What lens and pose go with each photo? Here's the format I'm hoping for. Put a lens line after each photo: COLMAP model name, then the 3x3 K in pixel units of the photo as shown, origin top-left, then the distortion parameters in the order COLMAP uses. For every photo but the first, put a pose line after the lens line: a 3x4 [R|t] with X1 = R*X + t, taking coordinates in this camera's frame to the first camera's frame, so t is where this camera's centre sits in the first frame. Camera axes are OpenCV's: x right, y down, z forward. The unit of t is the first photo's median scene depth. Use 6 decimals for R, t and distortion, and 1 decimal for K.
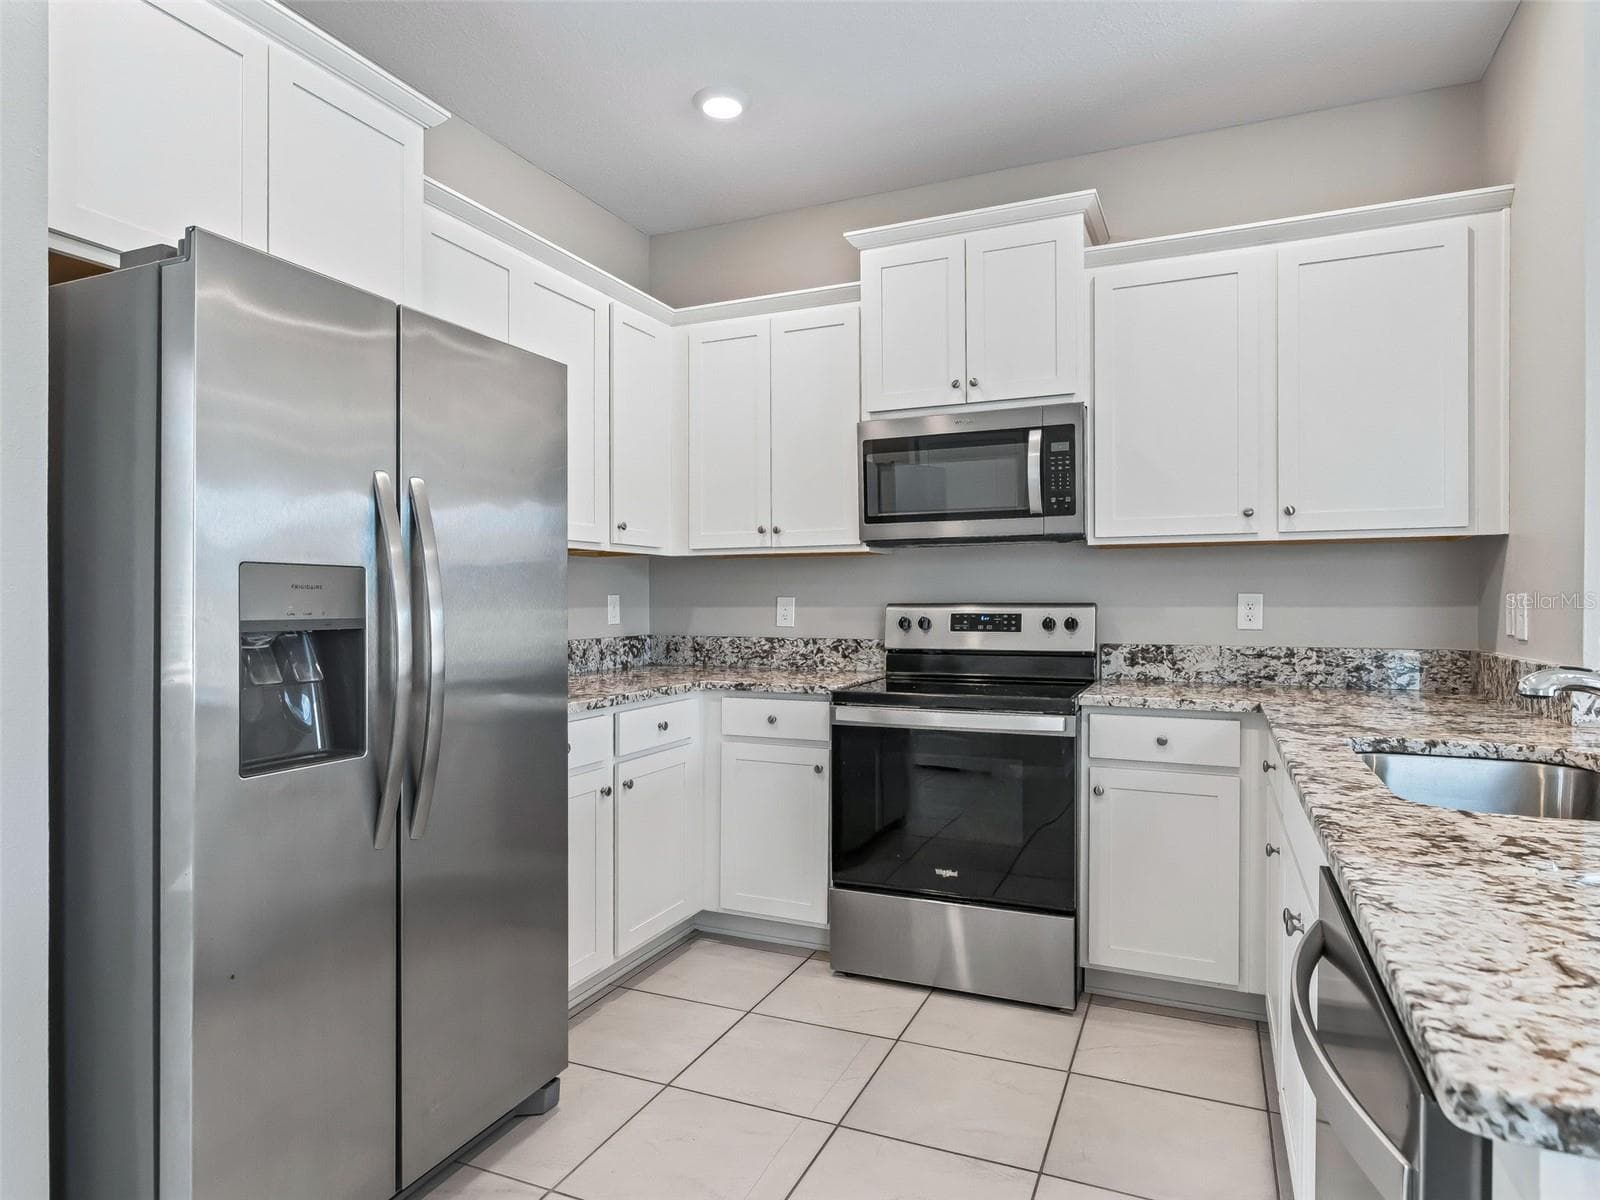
lens RADIAL K [[940.2, 0, 800.8], [0, 940.2, 596.9], [0, 0, 1]] dist [-0.001263, -0.000236]
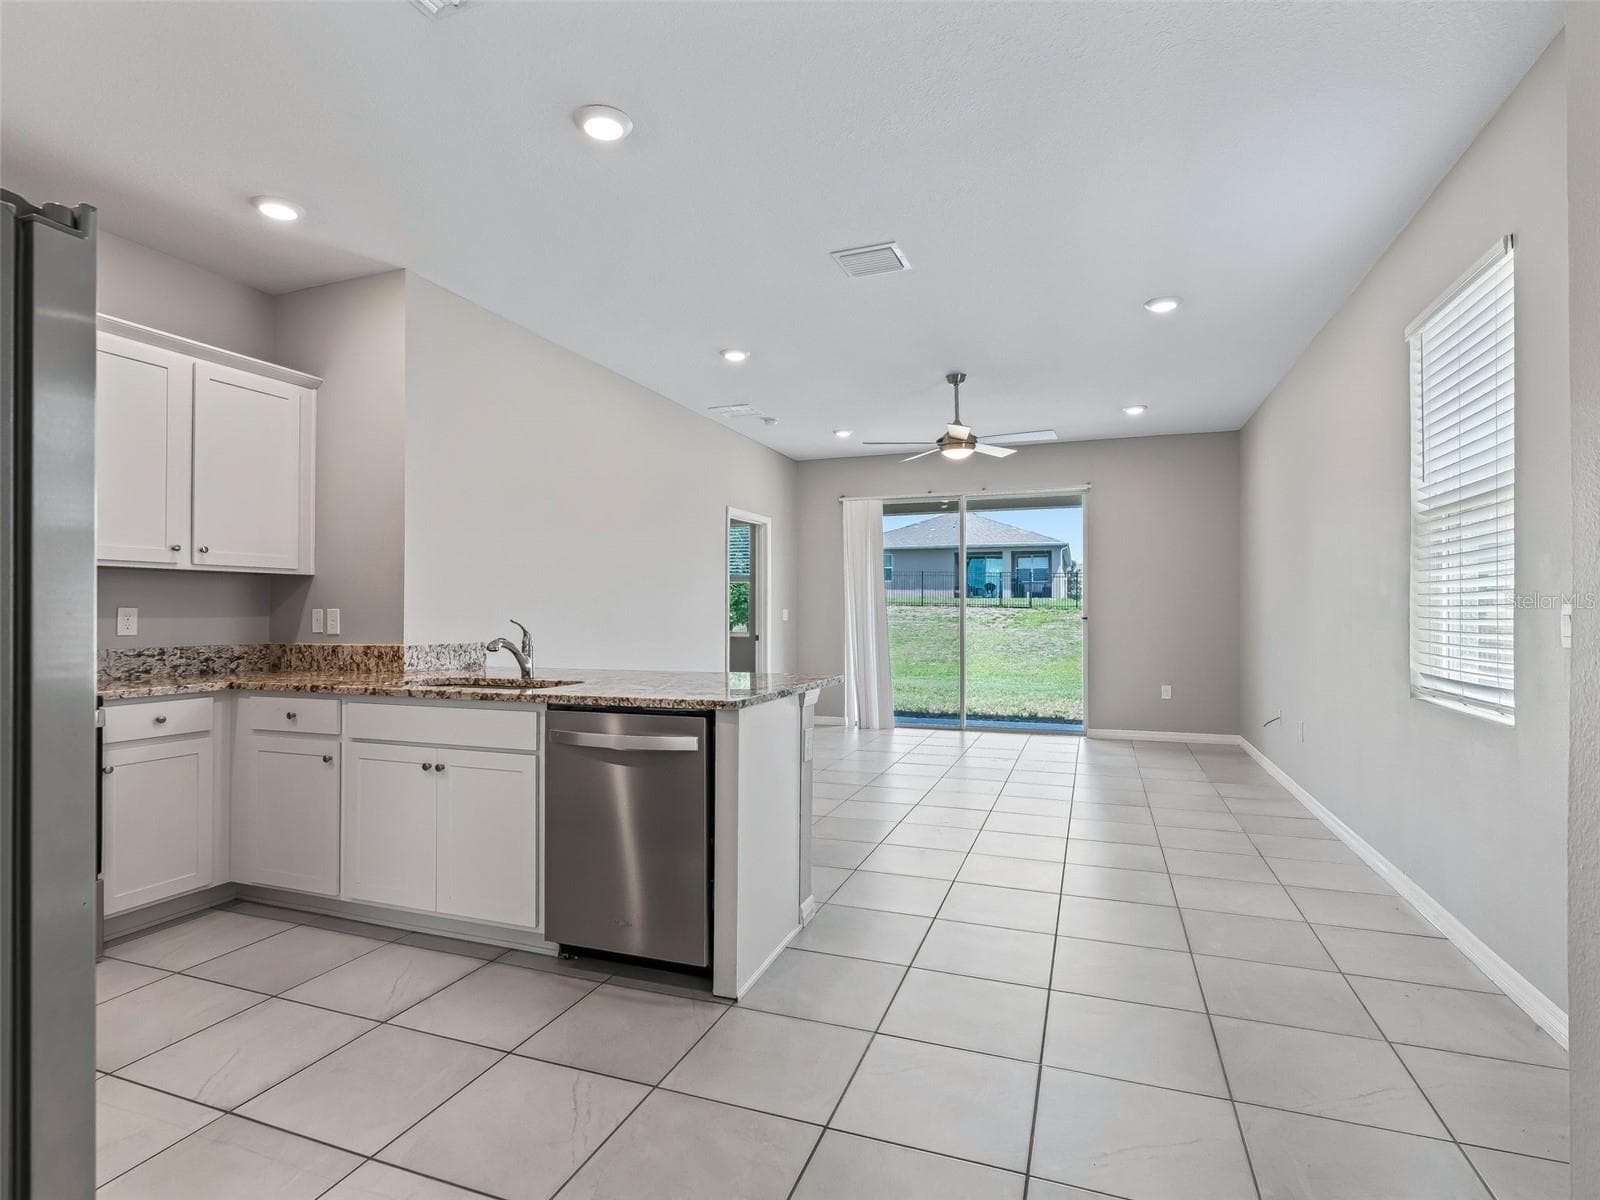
lens RADIAL K [[801.2, 0, 800.0], [0, 801.2, 600.0], [0, 0, 1]] dist [-0.005430, -0.000416]
pose [[-0.058752, 0.017040, 0.998127, -0.675556], [-0.001931, 0.999850, -0.017183, 0.003176], [-0.998271, -0.002937, -0.058711, 0.153526]]
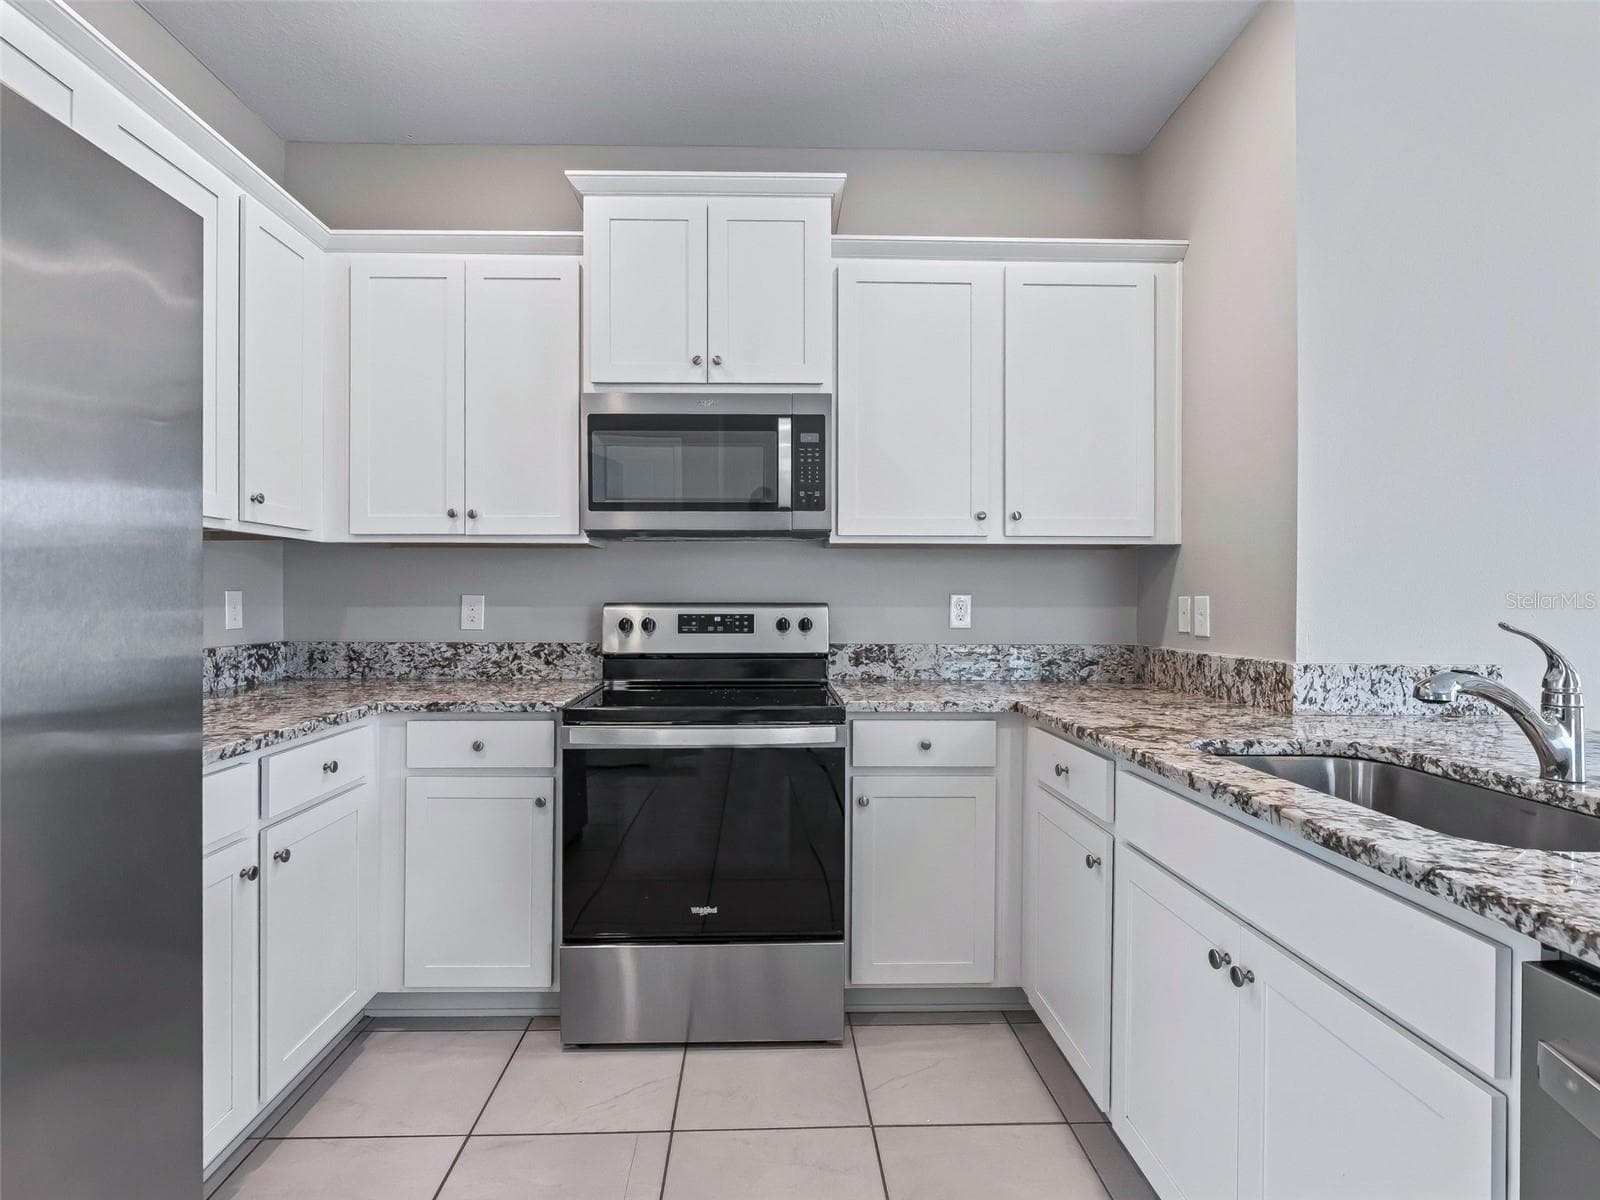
lens RADIAL K [[823.7, 0, 788.8], [0, 823.7, 598.8], [0, 0, 1]] dist [-0.007105, 0.000380]
pose [[0.904394, 0.004401, 0.426675, -0.094030], [-0.005764, 0.999982, 0.001901, 0.000754], [-0.426659, -0.004179, 0.904403, 0.250490]]
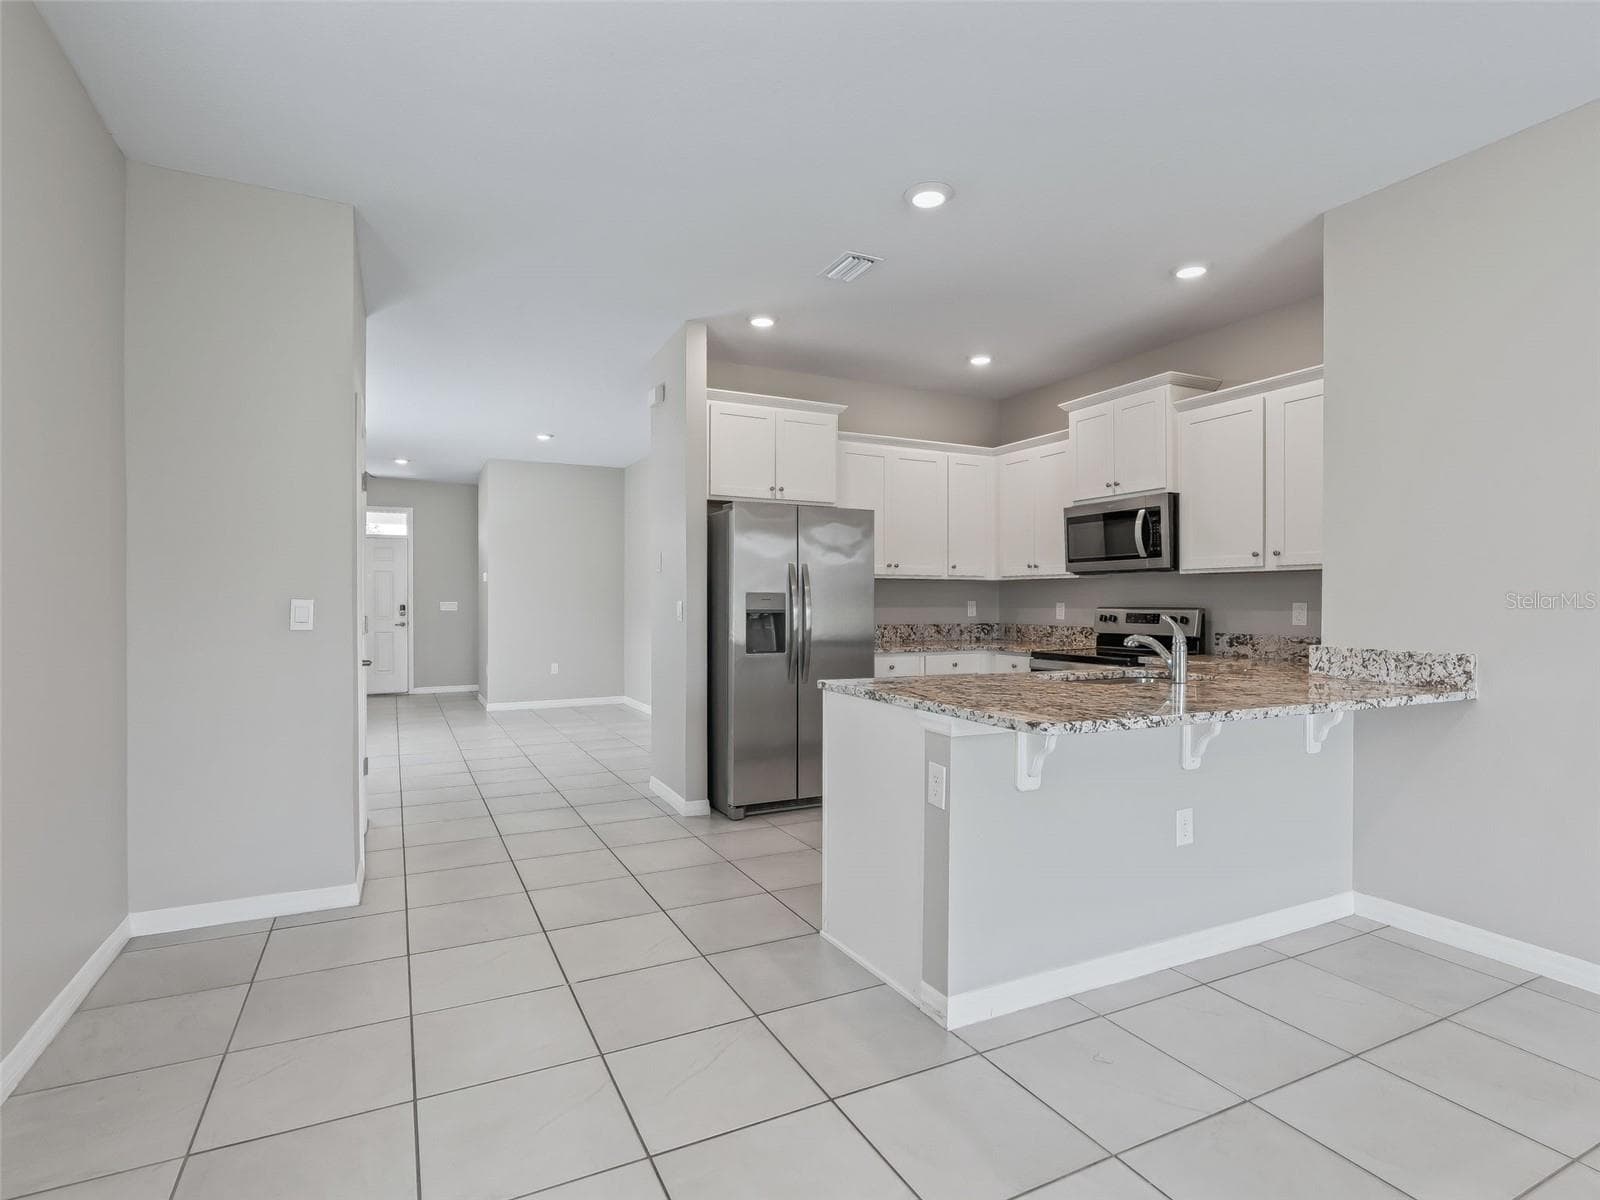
lens RADIAL K [[823.7, 0, 788.8], [0, 823.7, 598.8], [0, 0, 1]] dist [-0.007105, 0.000380]
pose [[0.760717, 0.003454, -0.649074, 0.734613], [-0.003115, 0.999994, 0.001670, -0.009517], [0.649076, 0.000751, 0.760723, -0.603331]]
